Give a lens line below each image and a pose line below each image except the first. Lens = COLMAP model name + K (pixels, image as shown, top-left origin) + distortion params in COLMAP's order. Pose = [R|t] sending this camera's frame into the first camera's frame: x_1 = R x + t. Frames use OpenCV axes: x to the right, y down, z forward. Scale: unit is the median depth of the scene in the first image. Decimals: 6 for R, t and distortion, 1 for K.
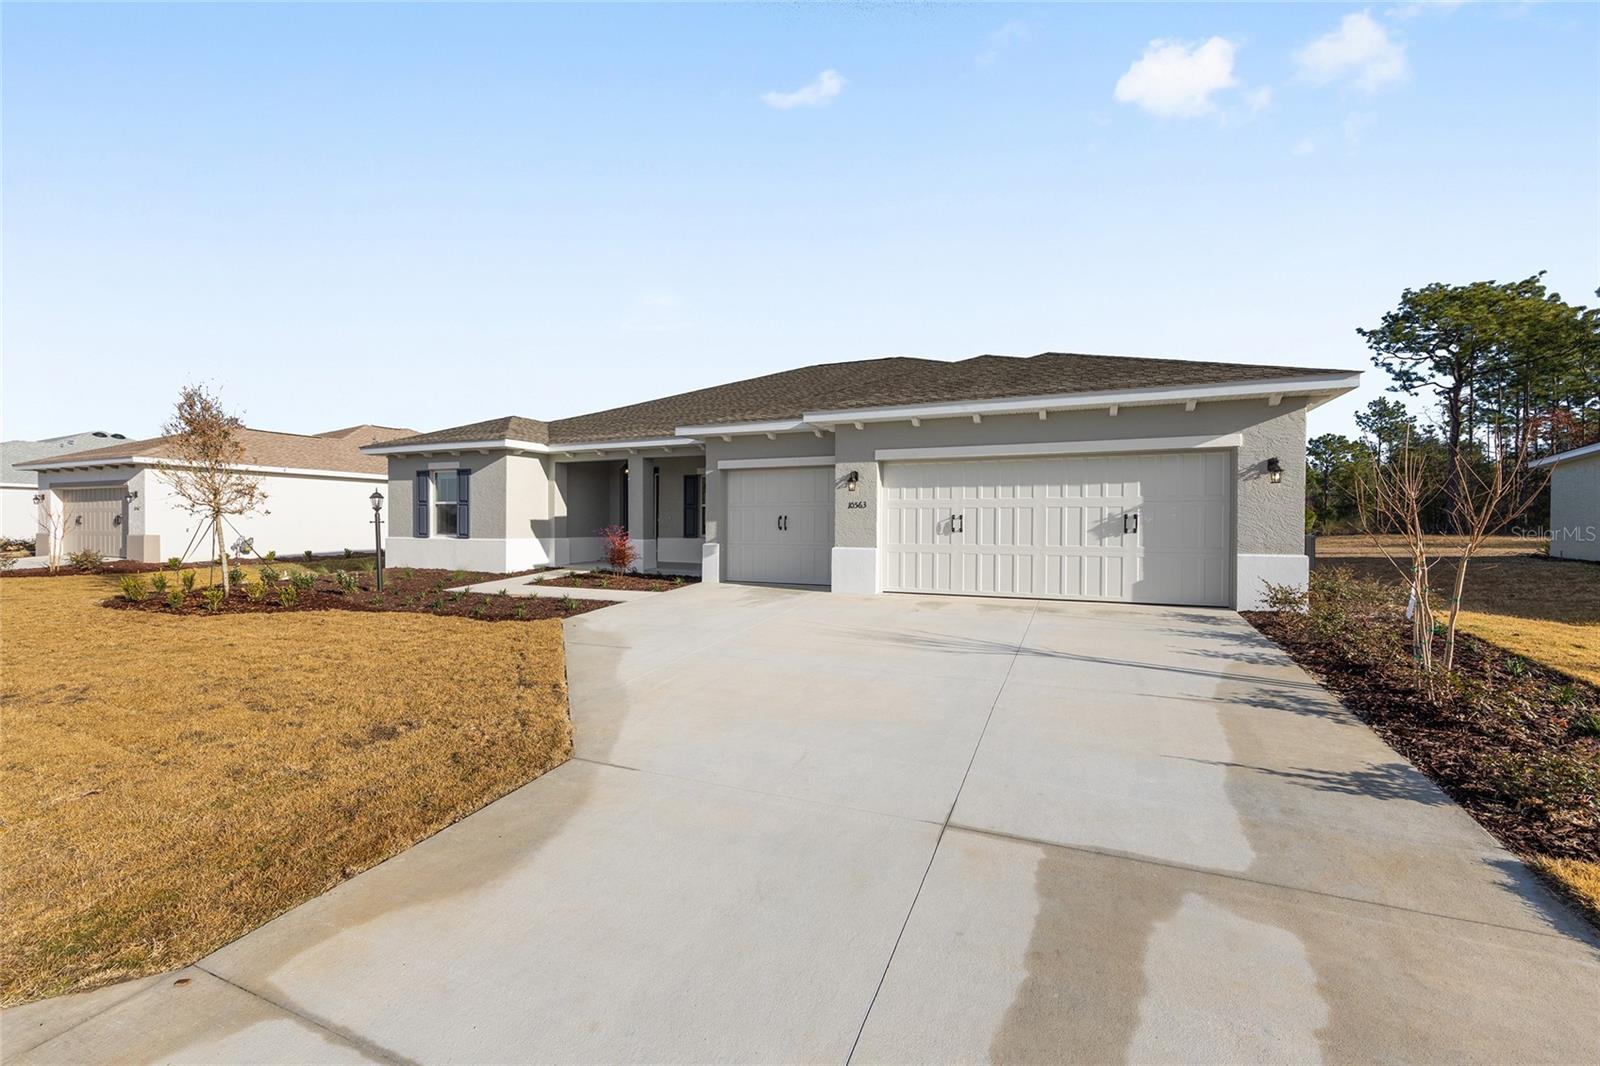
lens RADIAL K [[641.9, 0, 803.6], [0, 641.9, 530.7], [0, 0, 1]] dist [0.000149, 0.000325]
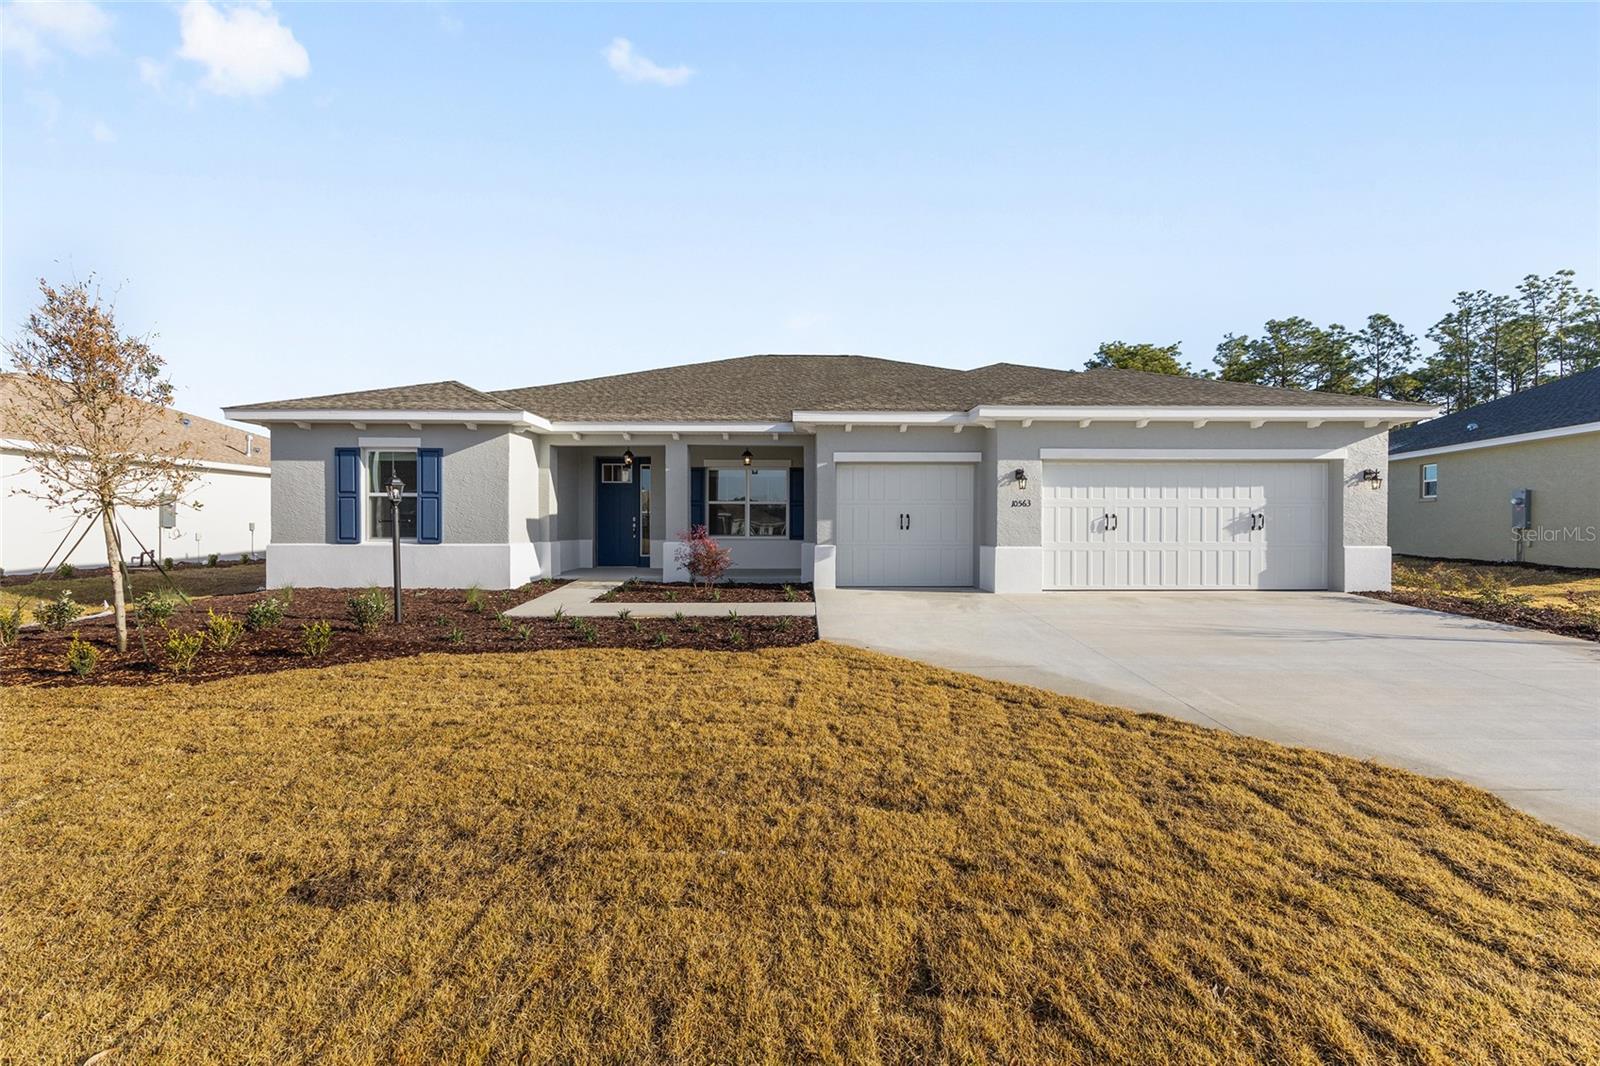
lens RADIAL K [[641.9, 0, 804.1], [0, 641.9, 527.3], [0, 0, 1]] dist [0.000149, 0.000325]
pose [[0.914431, -0.004343, 0.404720, -0.519221], [0.006618, 0.999969, -0.004223, -0.001118], [-0.404689, 0.006540, 0.914431, 0.194347]]
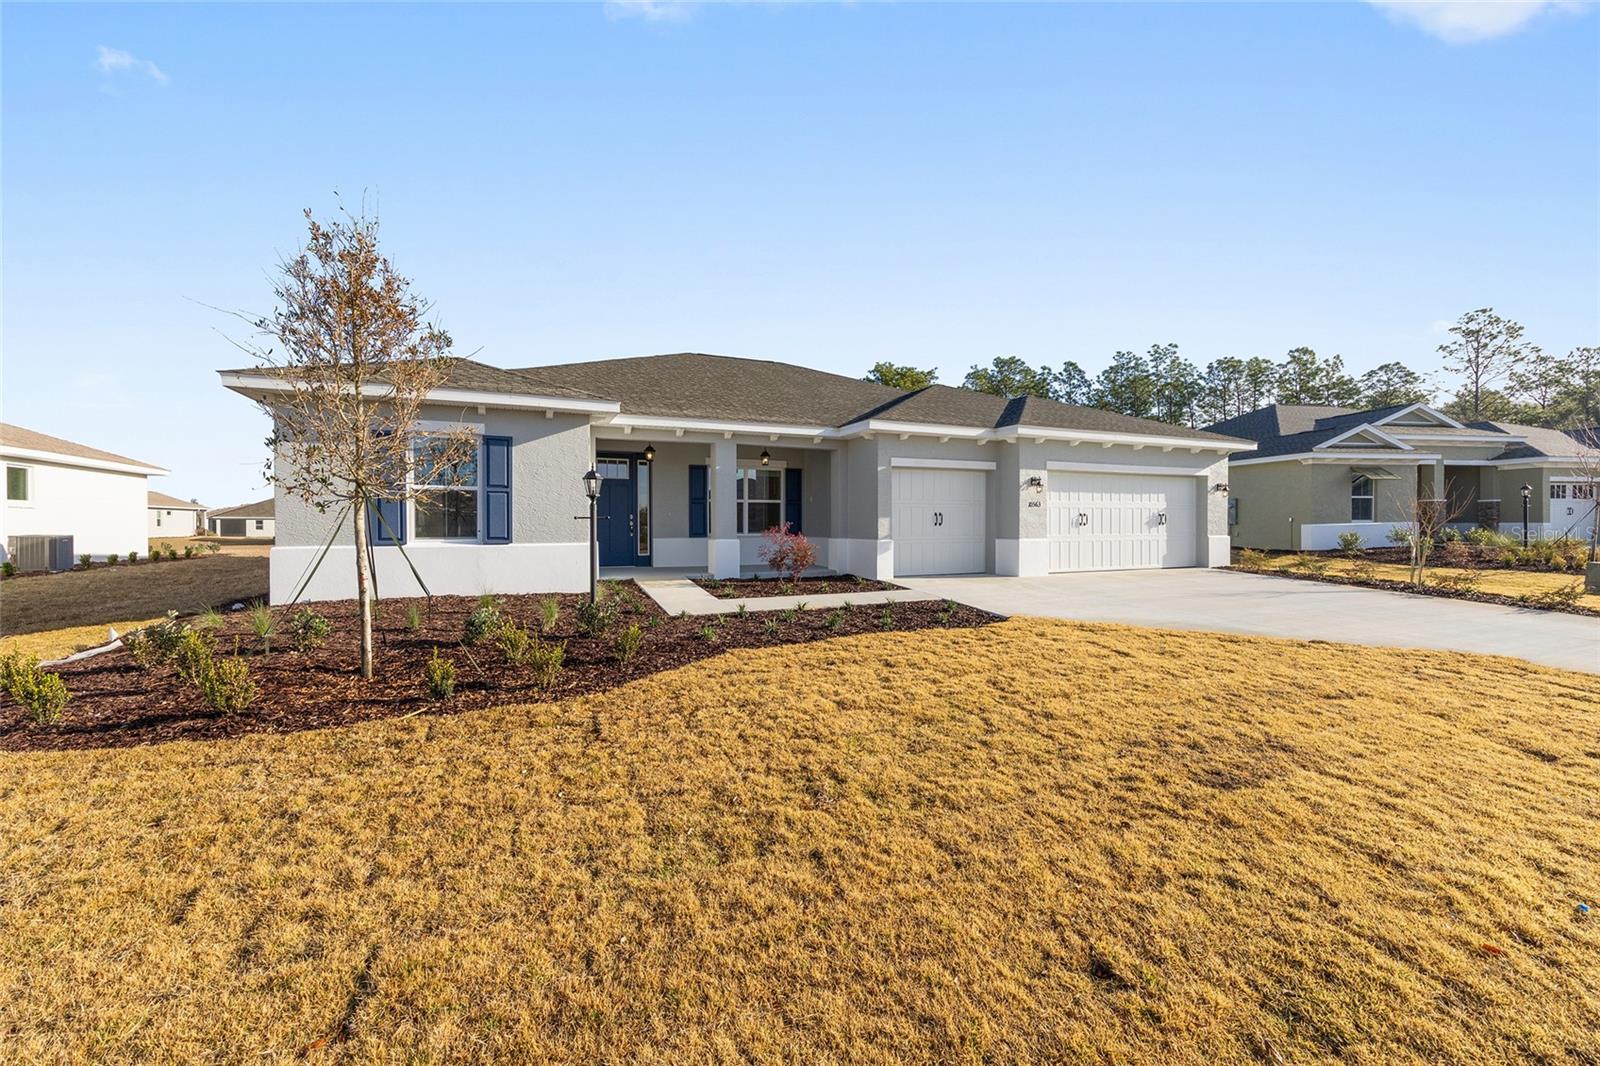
lens RADIAL K [[641.9, 0, 805.4], [0, 641.9, 530.1], [0, 0, 1]] dist [0.000149, 0.000325]
pose [[0.682503, -0.012887, 0.730769, -0.939061], [0.012714, 0.999903, 0.005758, -0.002592], [-0.730772, 0.005361, 0.682600, 0.400303]]
